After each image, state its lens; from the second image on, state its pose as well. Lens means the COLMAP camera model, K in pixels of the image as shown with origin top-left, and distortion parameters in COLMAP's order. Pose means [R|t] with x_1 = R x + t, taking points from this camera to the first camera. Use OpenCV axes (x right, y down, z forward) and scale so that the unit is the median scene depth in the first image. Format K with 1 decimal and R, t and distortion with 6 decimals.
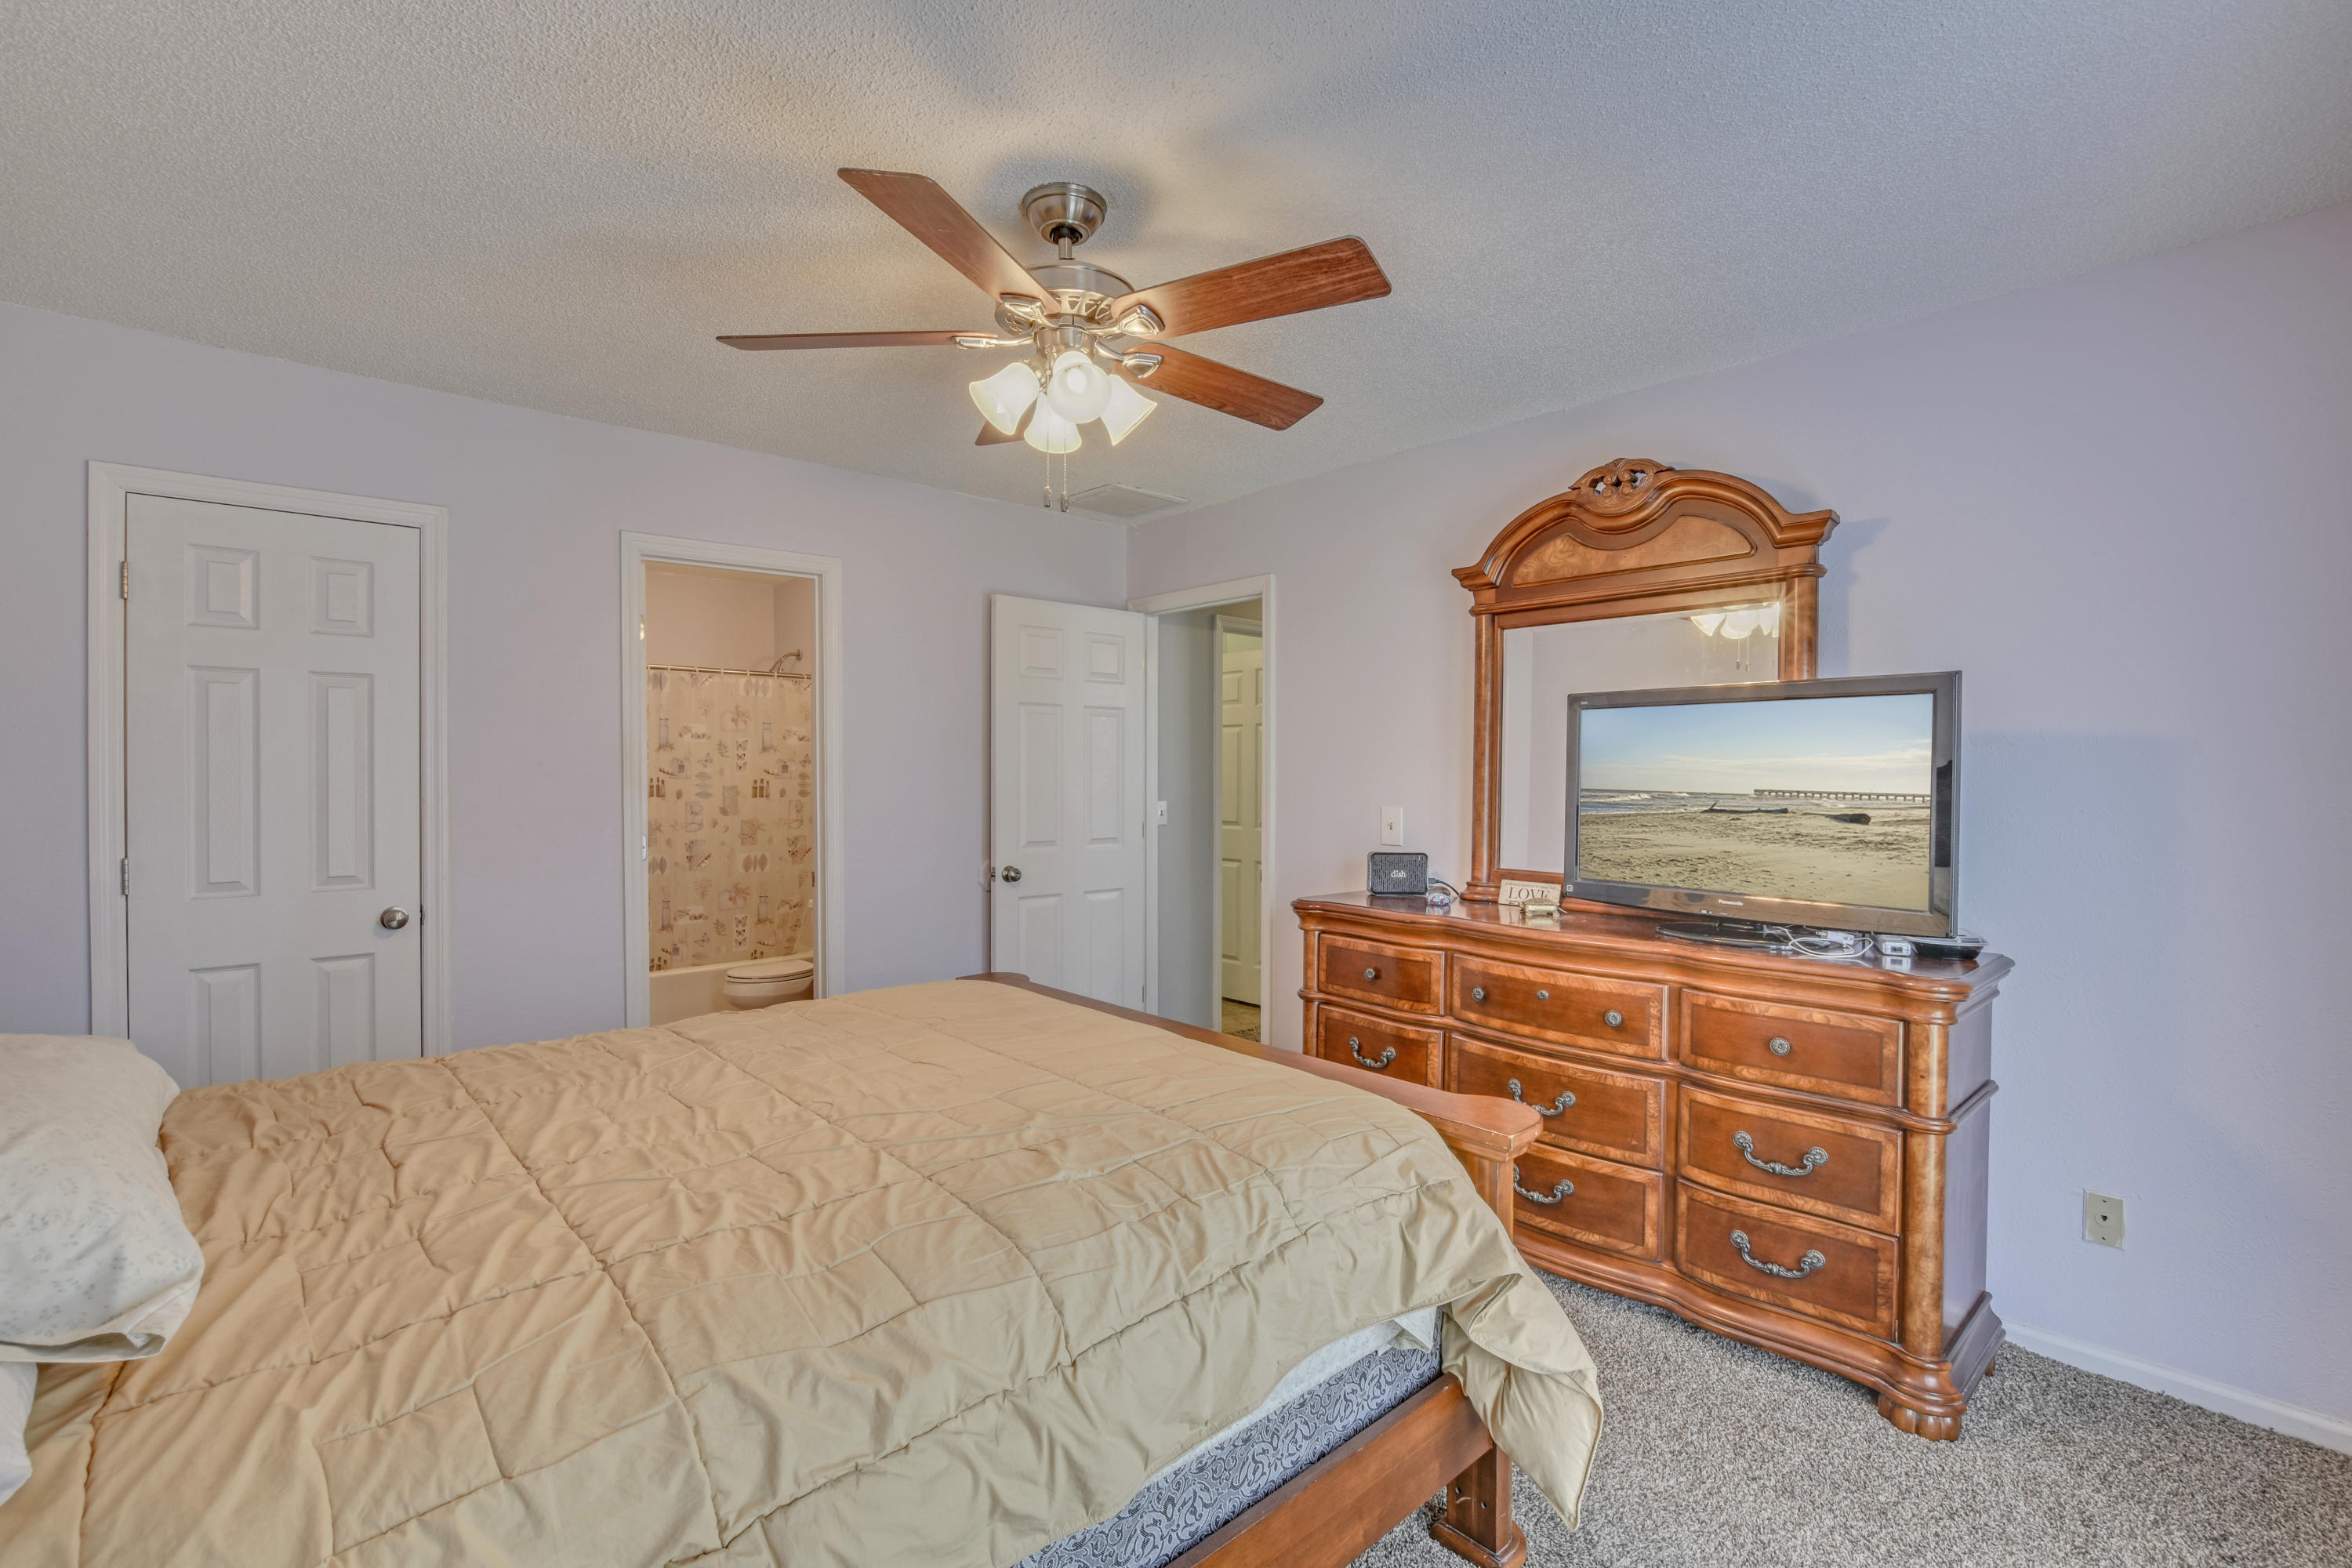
lens RADIAL K [[1049.1, 0, 1170.9], [0, 1049.1, 777.5], [0, 0, 1]] dist [-0.019016, 0.000700]
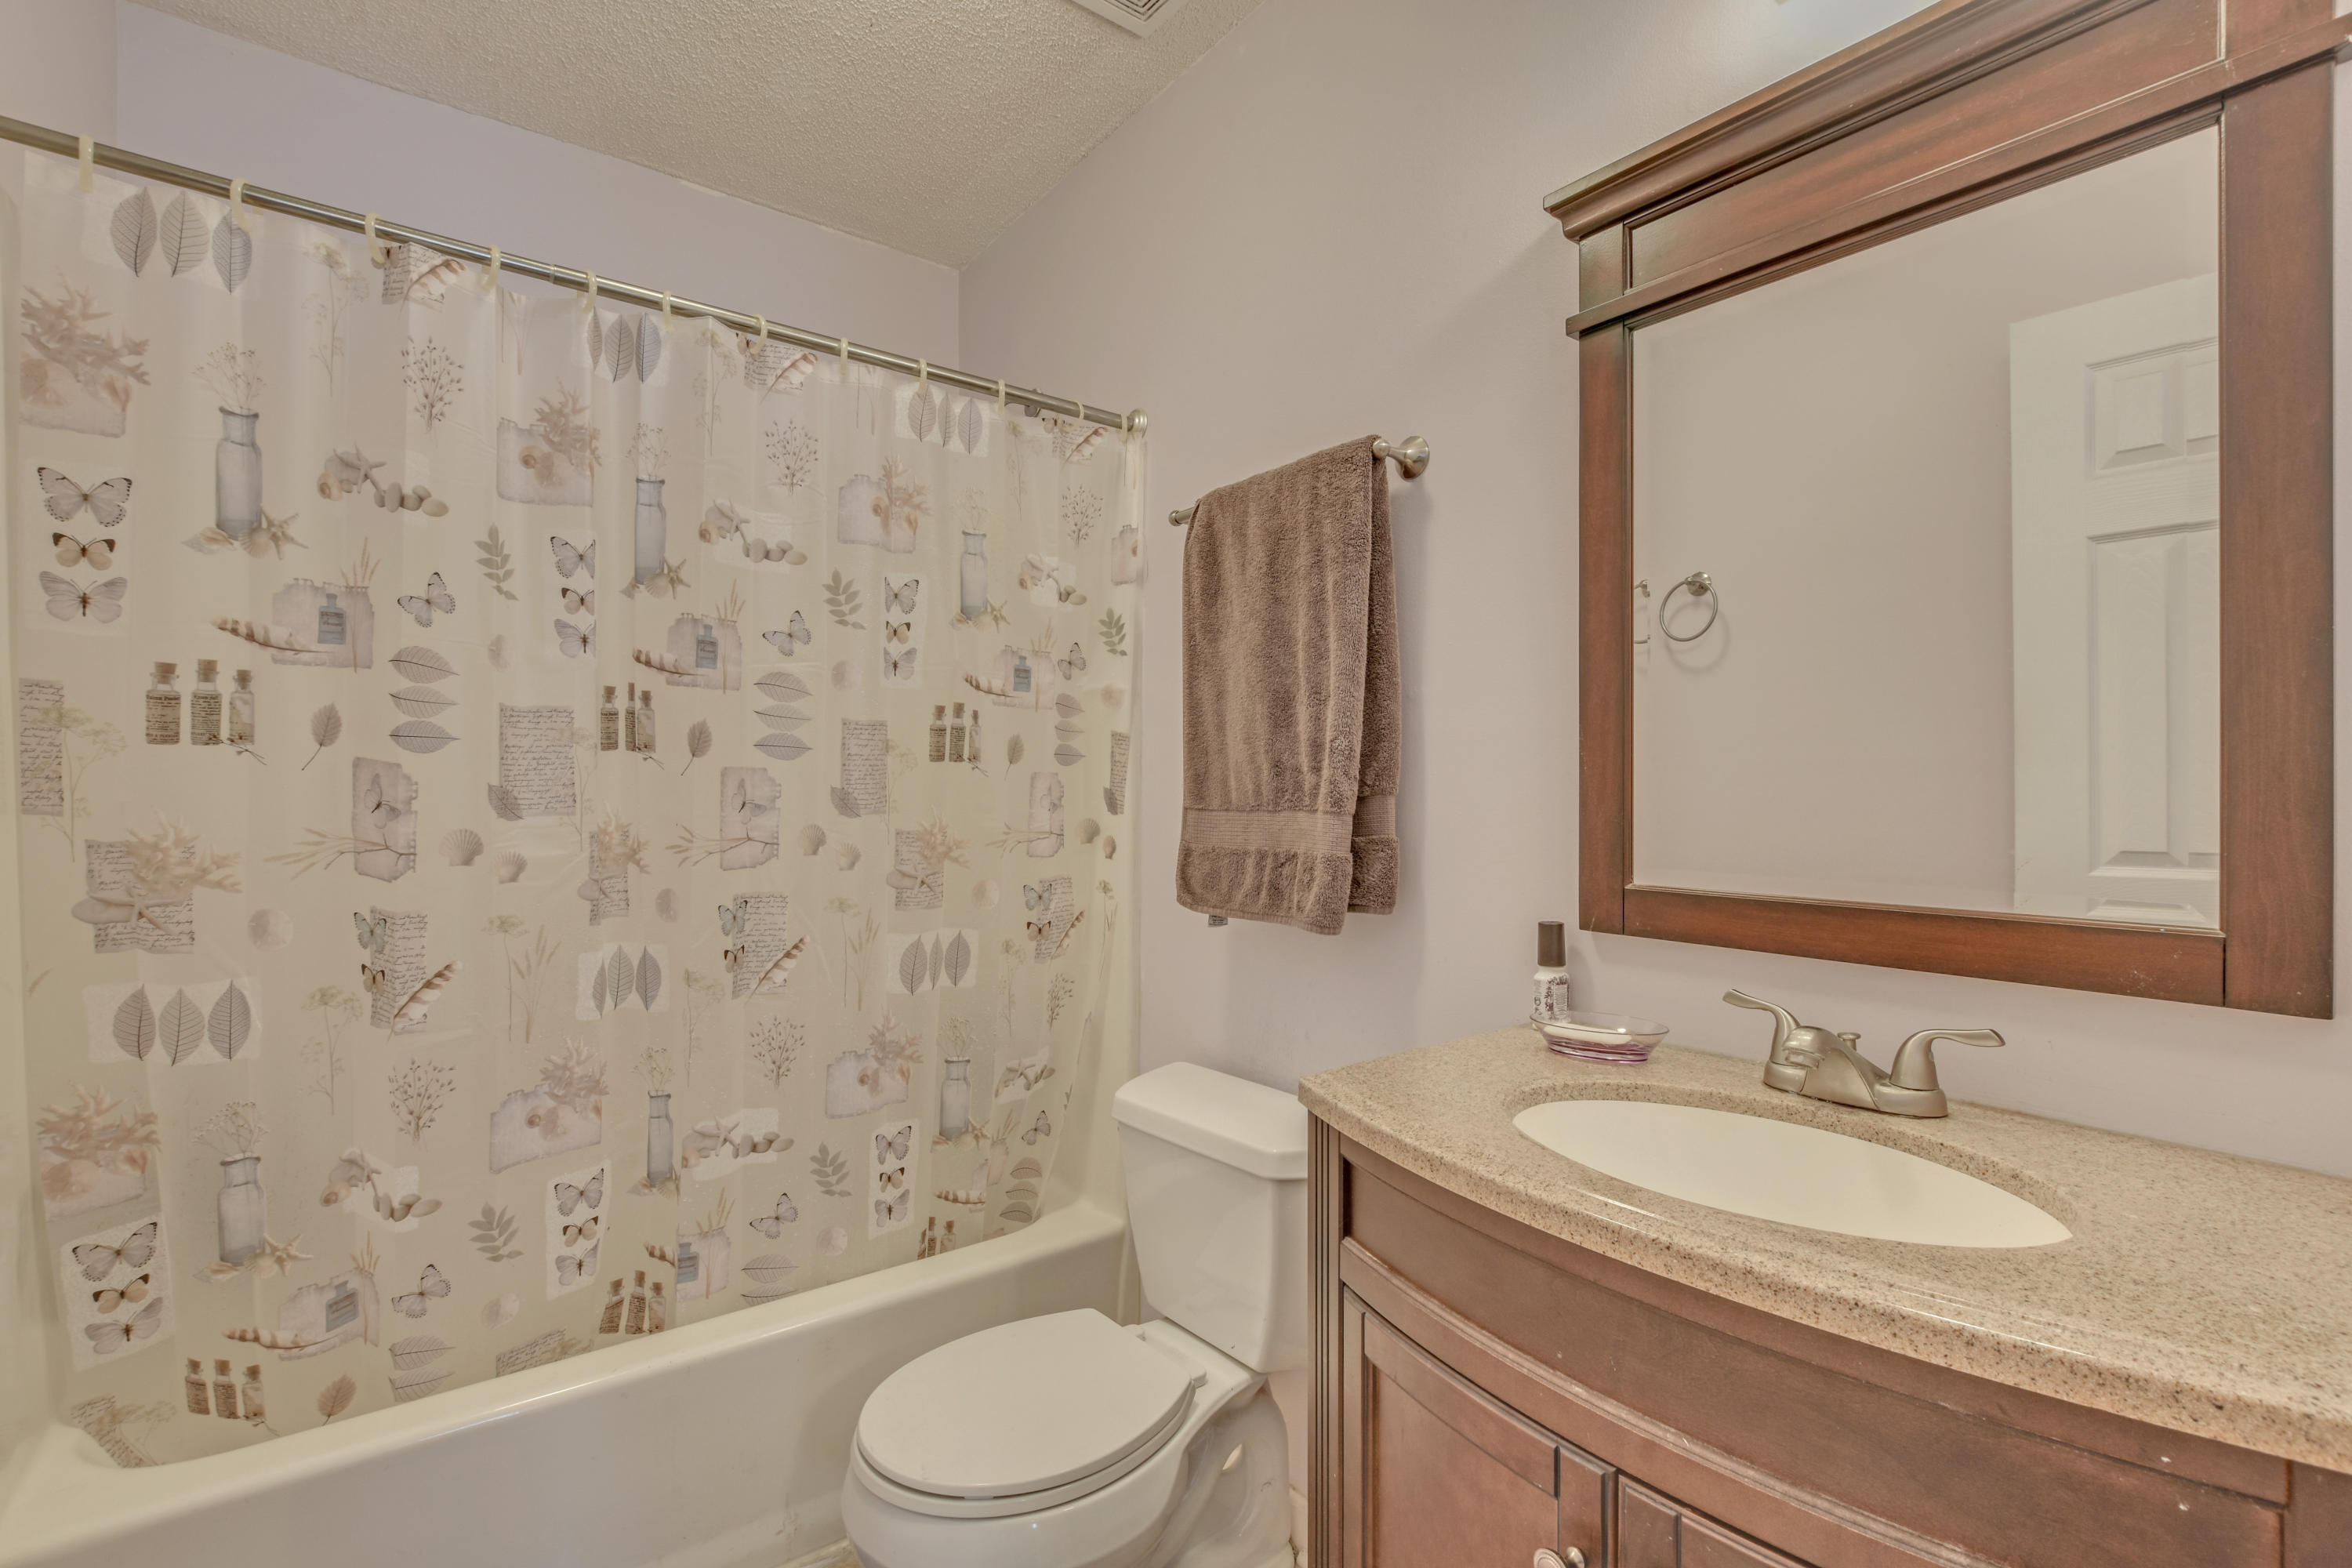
lens RADIAL K [[1049.1, 0, 1168.8], [0, 1049.1, 781.9], [0, 0, 1]] dist [-0.019016, 0.000700]
pose [[0.995662, 0.004202, -0.092952, -0.301335], [-0.005195, 0.999932, -0.010437, 0.029056], [0.092901, 0.010875, 0.995616, 0.695606]]
